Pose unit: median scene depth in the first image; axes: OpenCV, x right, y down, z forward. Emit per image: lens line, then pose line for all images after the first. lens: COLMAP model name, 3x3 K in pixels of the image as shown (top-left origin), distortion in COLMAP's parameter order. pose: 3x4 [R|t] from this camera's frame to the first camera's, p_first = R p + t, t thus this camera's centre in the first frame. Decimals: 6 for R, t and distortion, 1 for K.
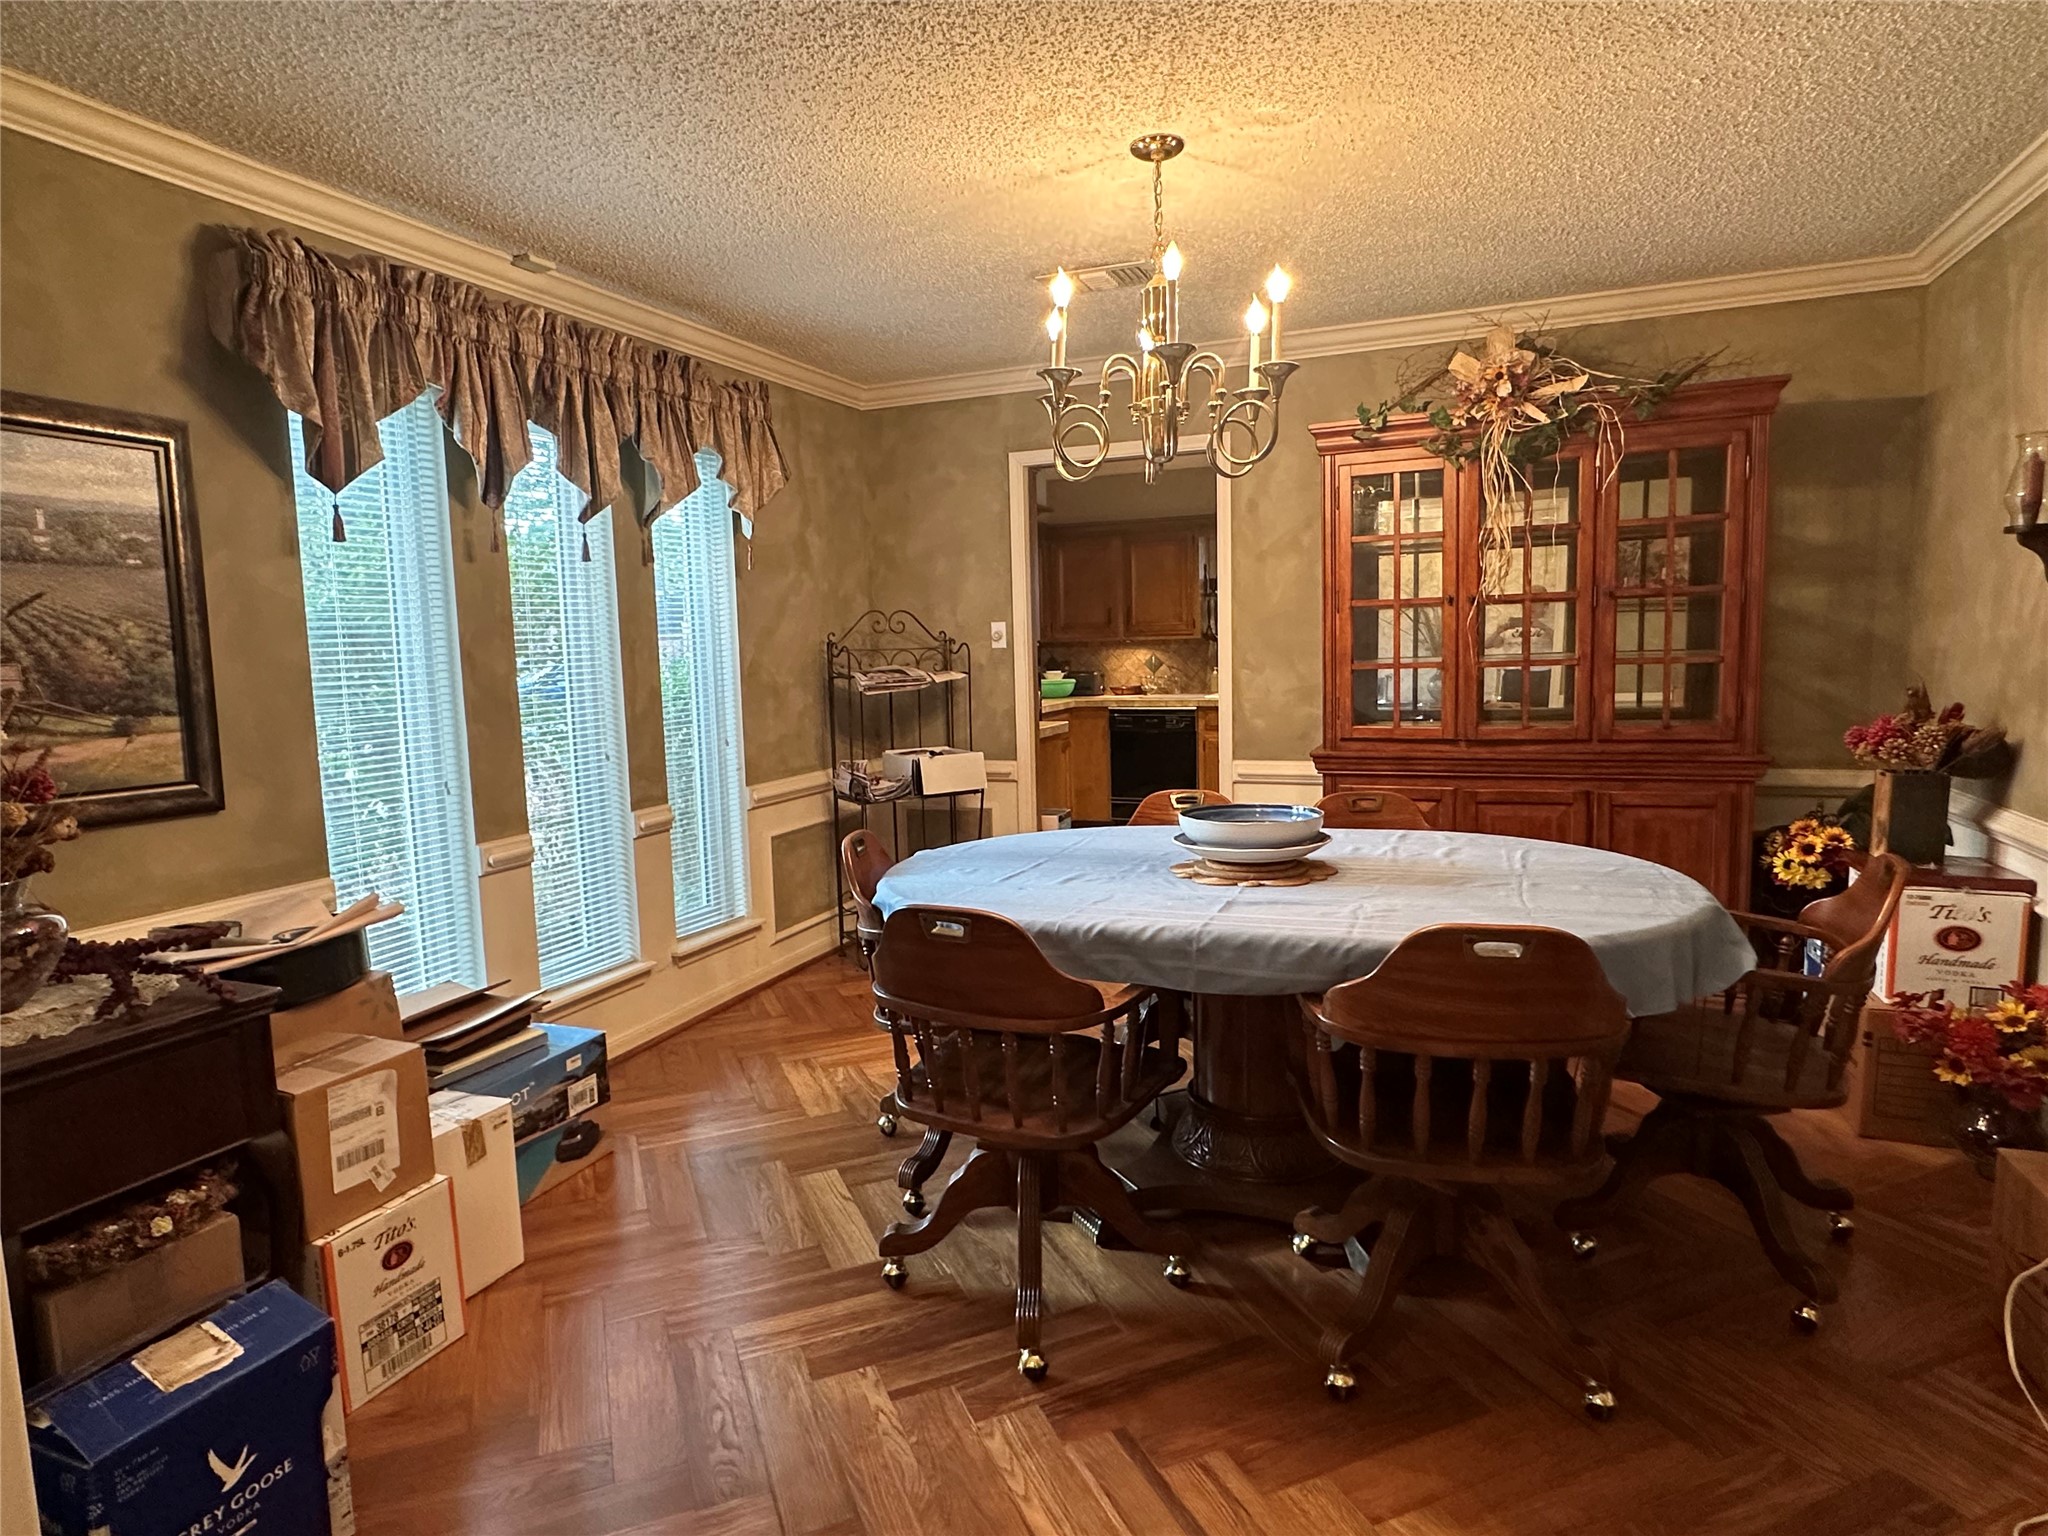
lens RADIAL K [[1124.9, 0, 1024.0], [0, 1124.9, 768.0], [0, 0, 1]] dist [-0.009979, 0.003896]
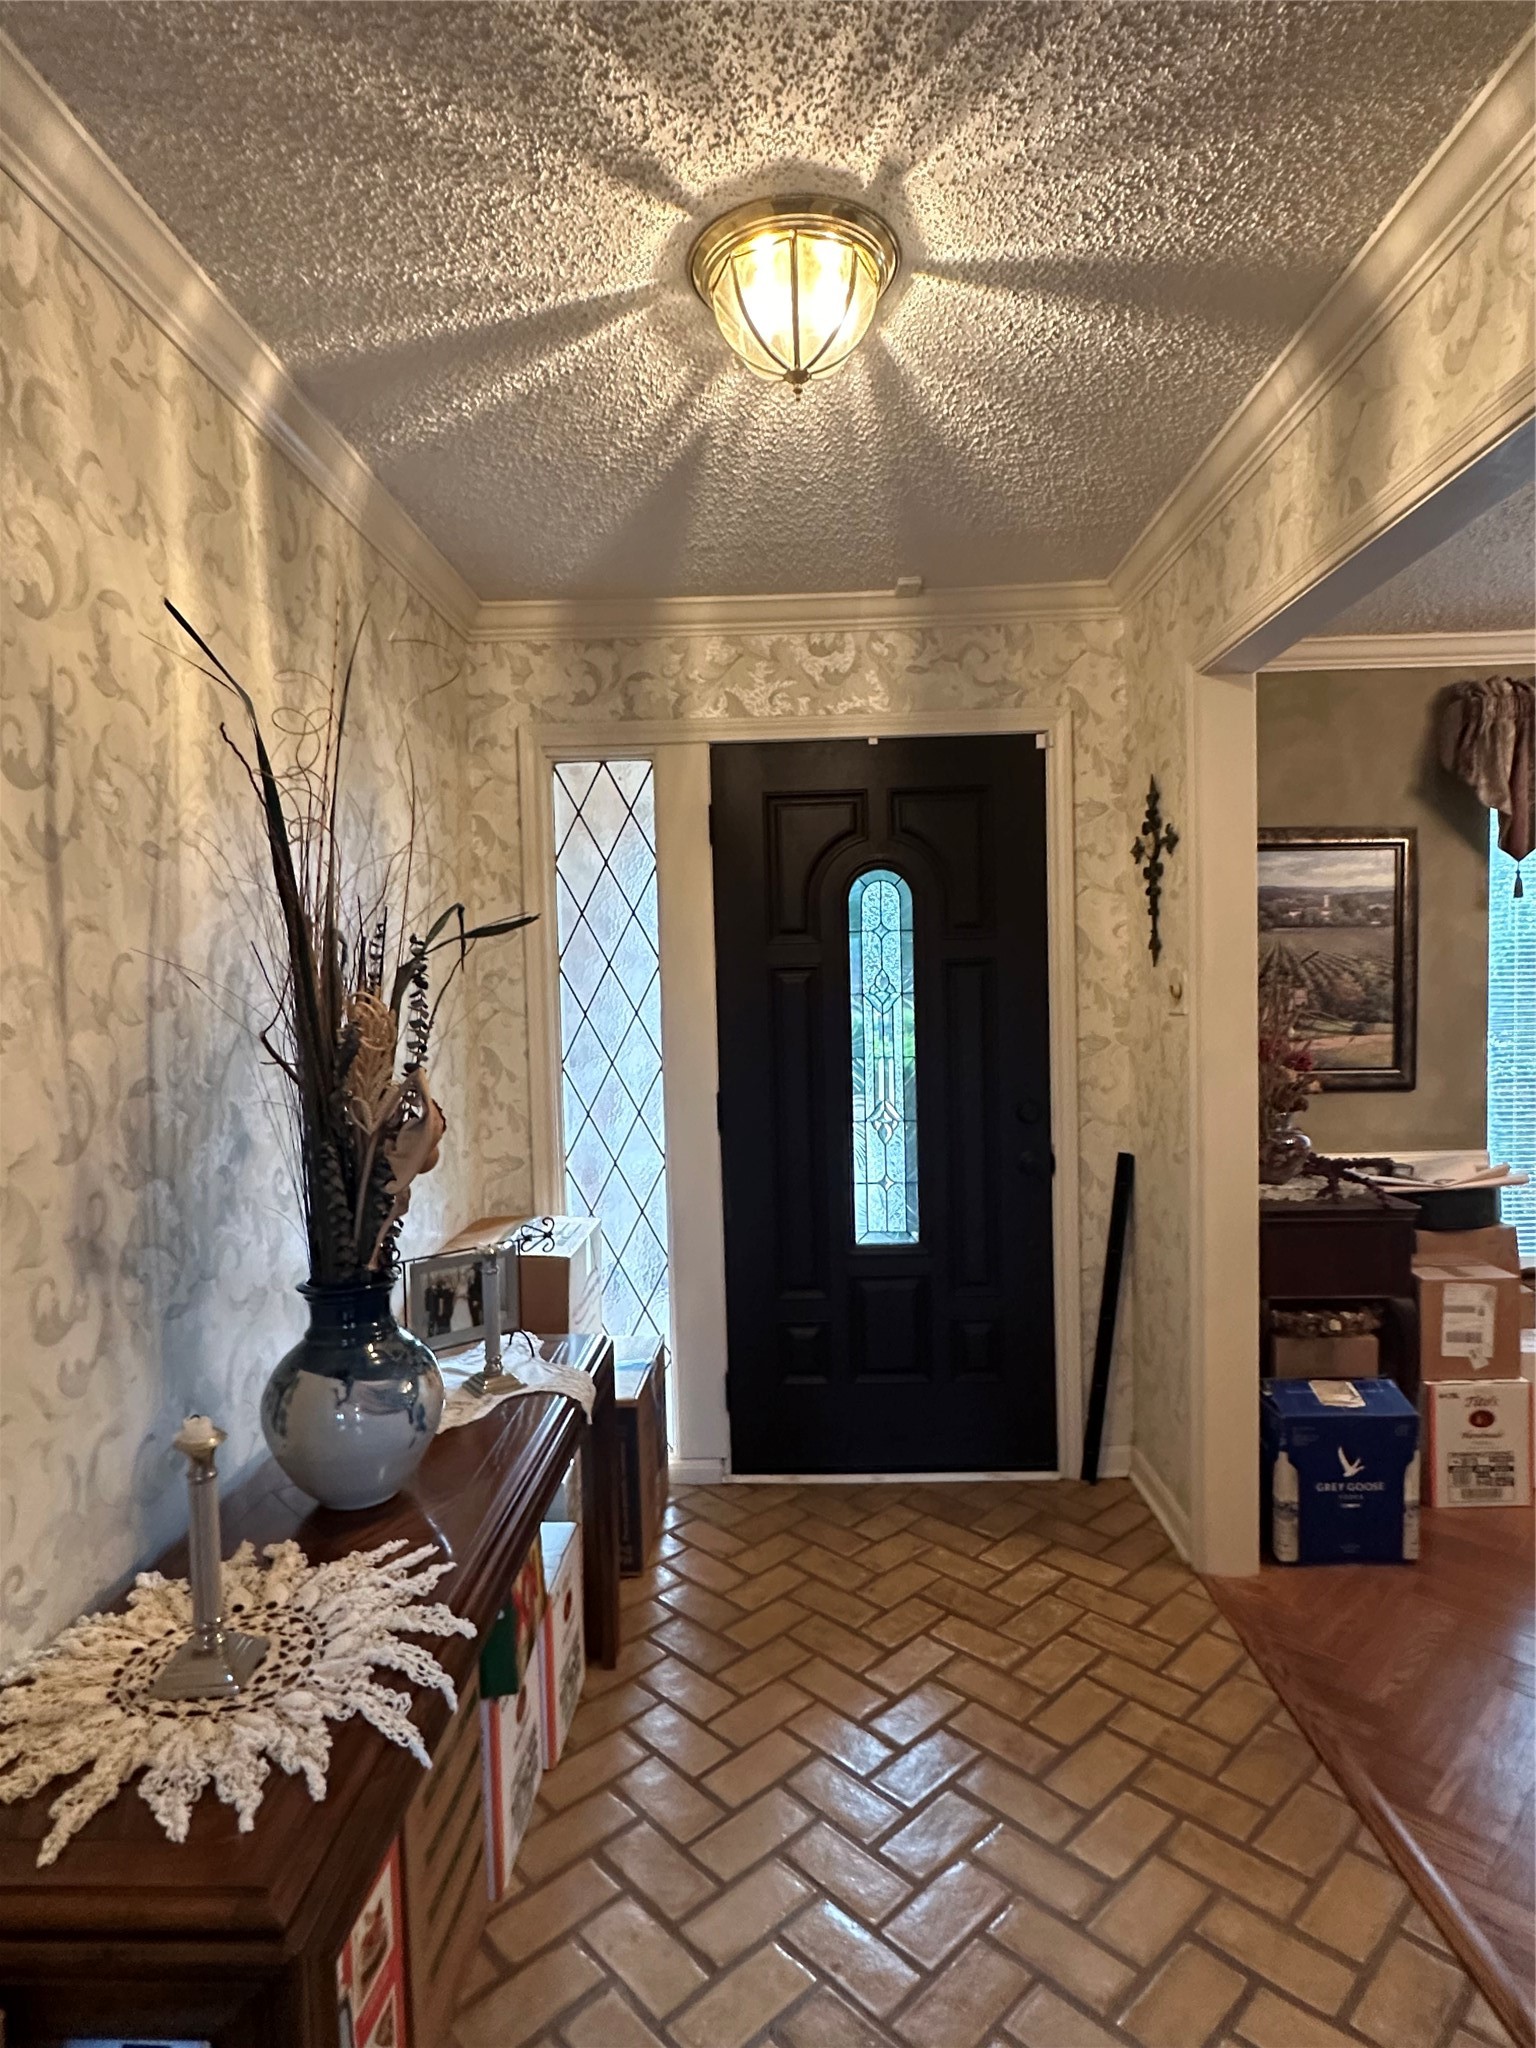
lens RADIAL K [[1124.9, 0, 768.0], [0, 1124.9, 1024.0], [0, 0, 1]] dist [-0.009979, 0.003896]
pose [[0.365824, 0.056466, -0.928970, 0.366975], [-0.090490, 0.995587, 0.024881, -0.008666], [0.926274, 0.074960, 0.369319, -0.359812]]
